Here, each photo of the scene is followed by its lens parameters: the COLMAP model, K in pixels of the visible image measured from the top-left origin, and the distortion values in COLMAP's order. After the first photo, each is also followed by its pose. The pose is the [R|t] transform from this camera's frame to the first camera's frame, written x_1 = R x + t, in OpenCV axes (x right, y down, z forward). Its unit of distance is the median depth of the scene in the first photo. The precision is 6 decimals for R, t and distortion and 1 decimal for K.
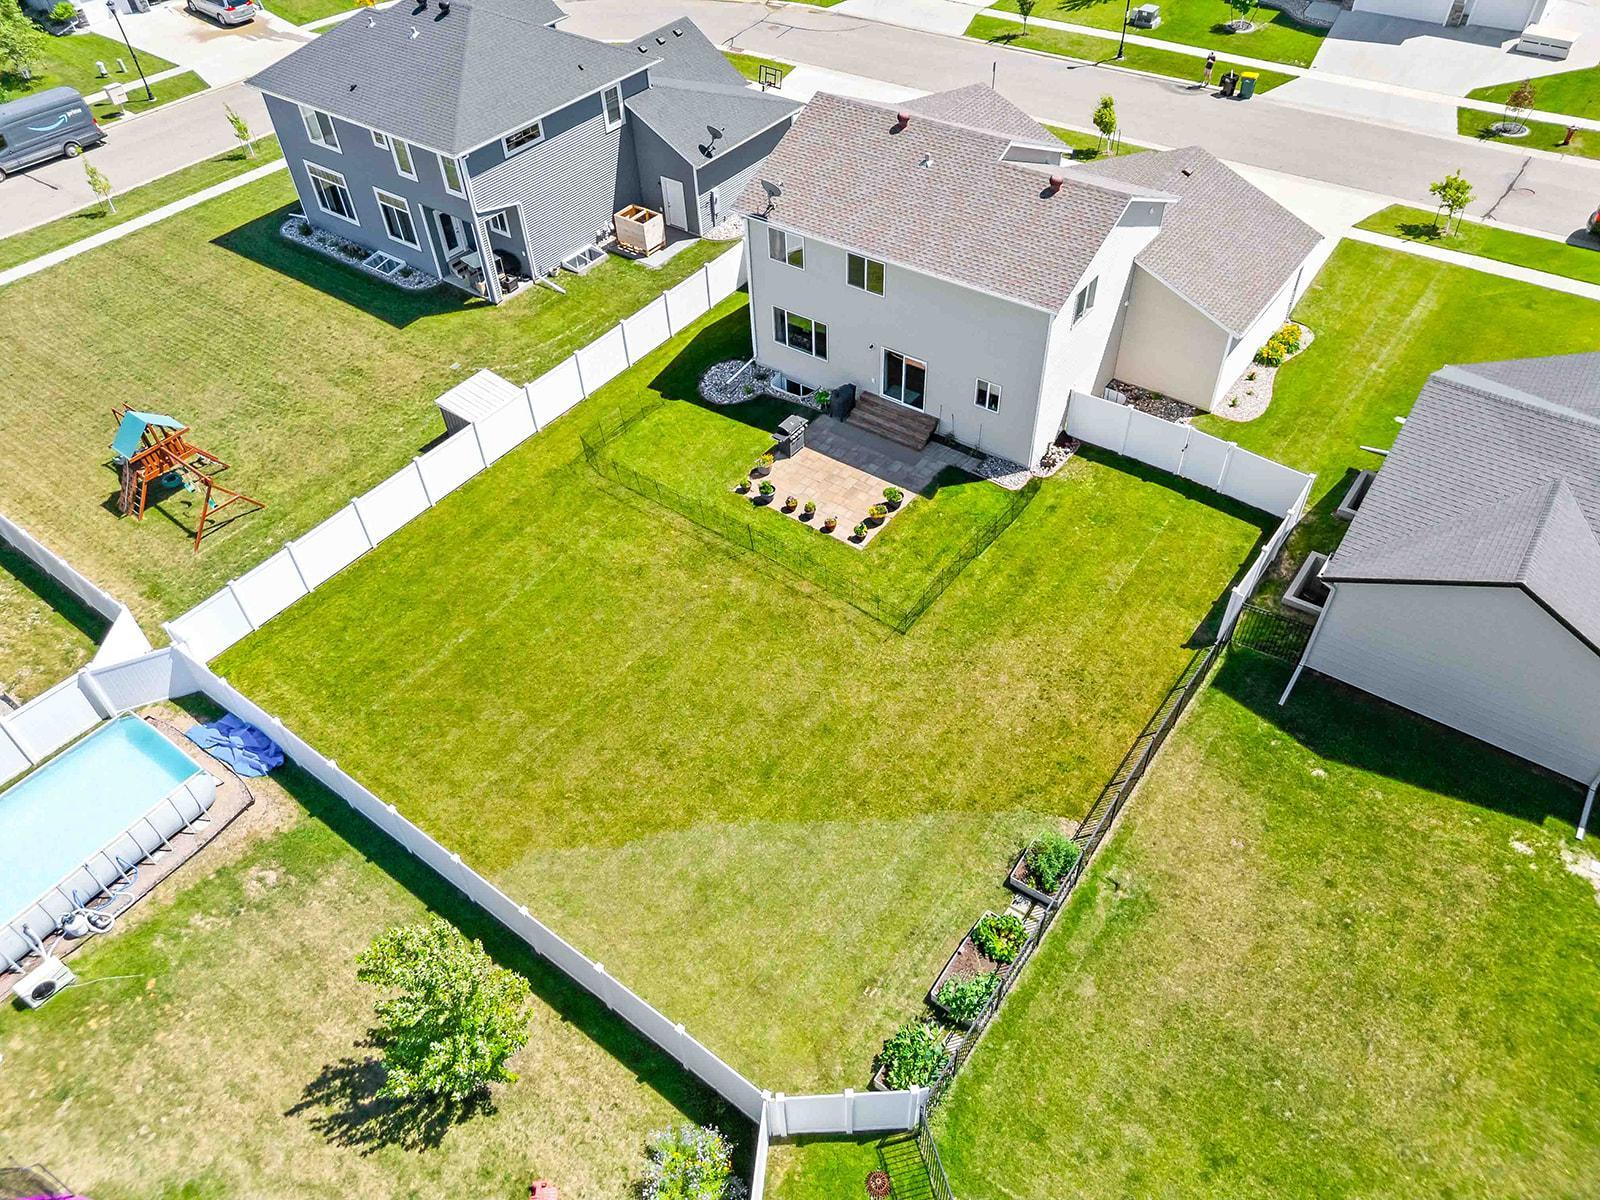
lens RADIAL K [[1115.3, 0, 795.2], [0, 1115.3, 597.0], [0, 0, 1]] dist [0.029018, -0.012623]
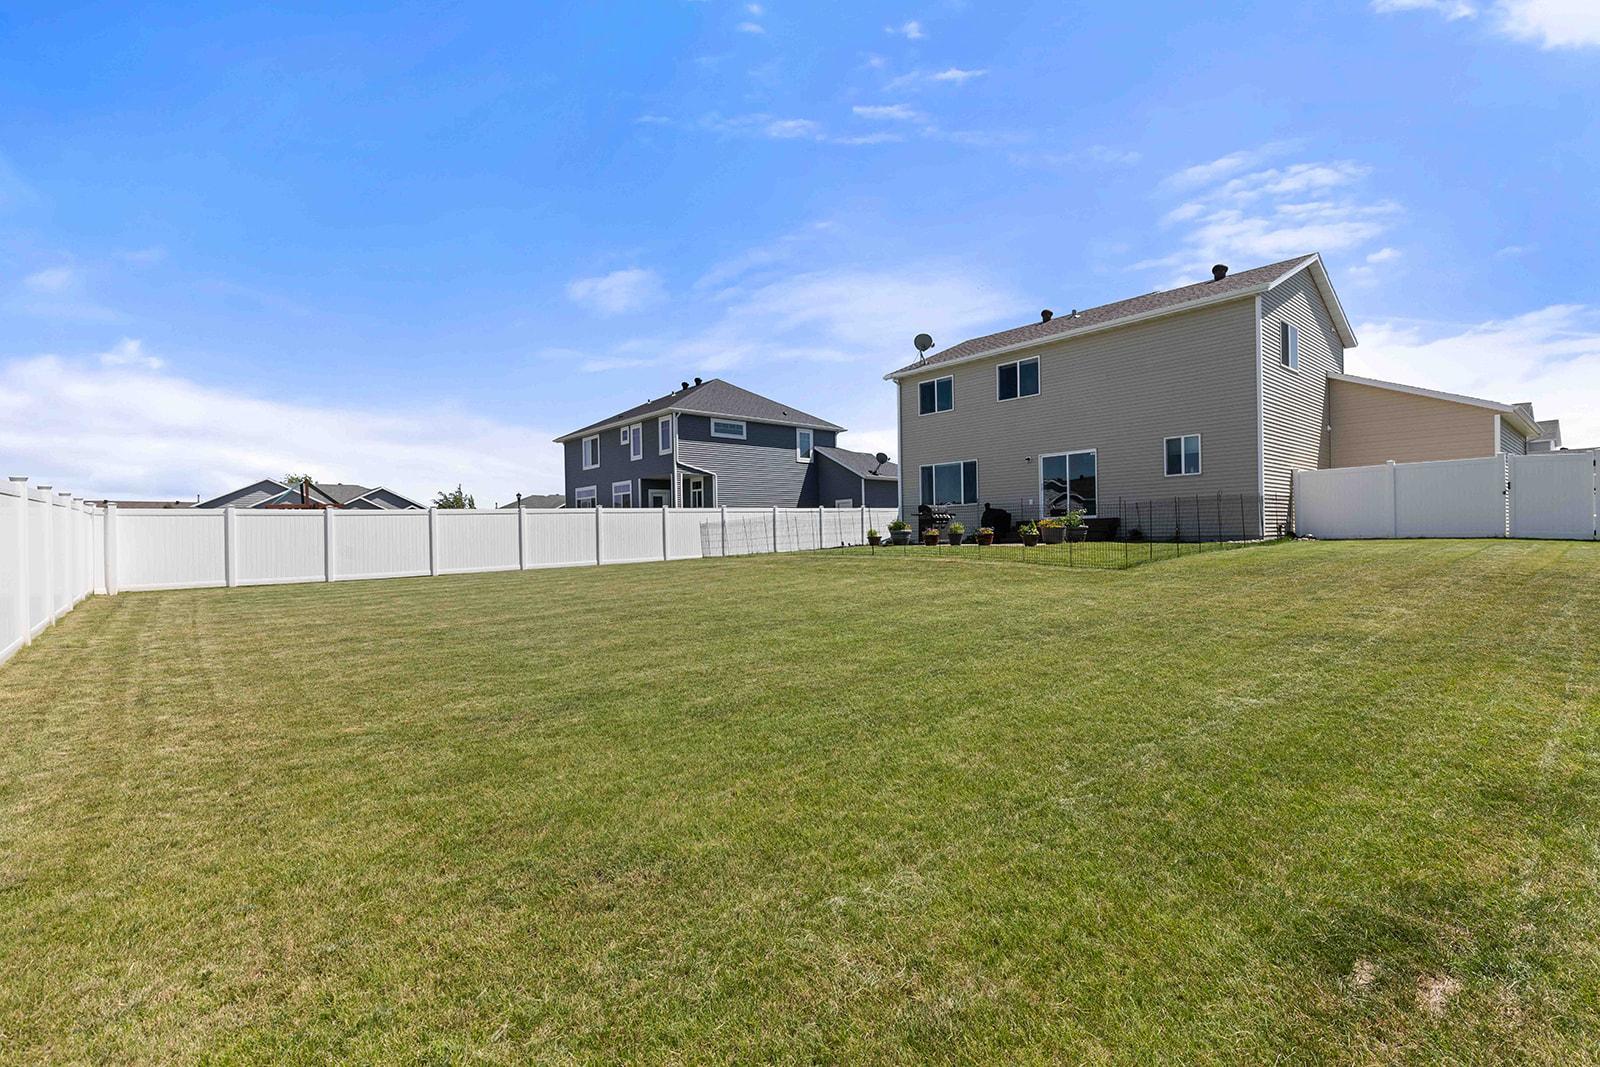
lens RADIAL K [[716.1, 0, 796.3], [0, 716.1, 538.8], [0, 0, 1]] dist [0.000720, -0.000062]
pose [[0.975223, 0.015965, -0.220645, 0.015179], [-0.165304, 0.715422, -0.678856, 0.258371], [0.147016, 0.698510, 0.700336, 0.633528]]
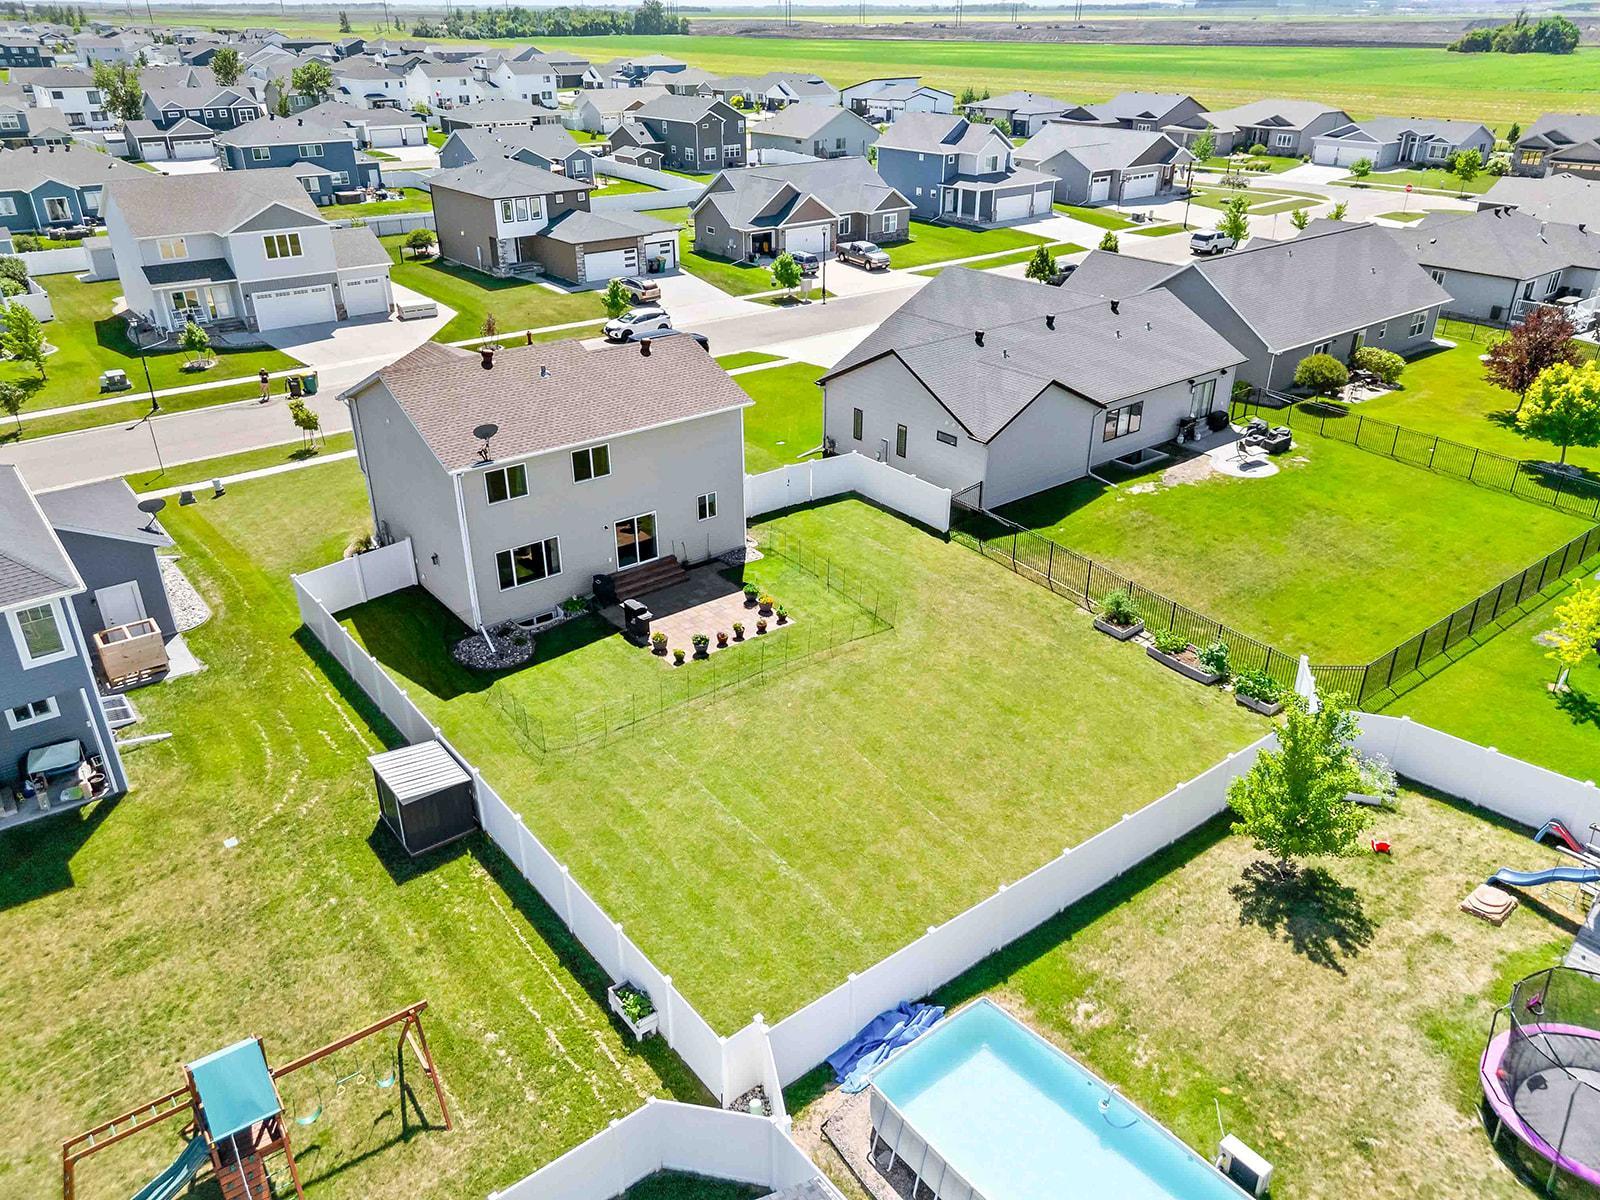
lens RADIAL K [[1159.4, 0, 799.5], [0, 1159.4, 595.6], [0, 0, 1]] dist [0.031143, -0.013885]
pose [[0.262729, -0.407102, 0.874781, -0.921521], [0.677268, 0.723557, 0.133318, -0.207873], [-0.687228, 0.557434, 0.465816, 0.404060]]
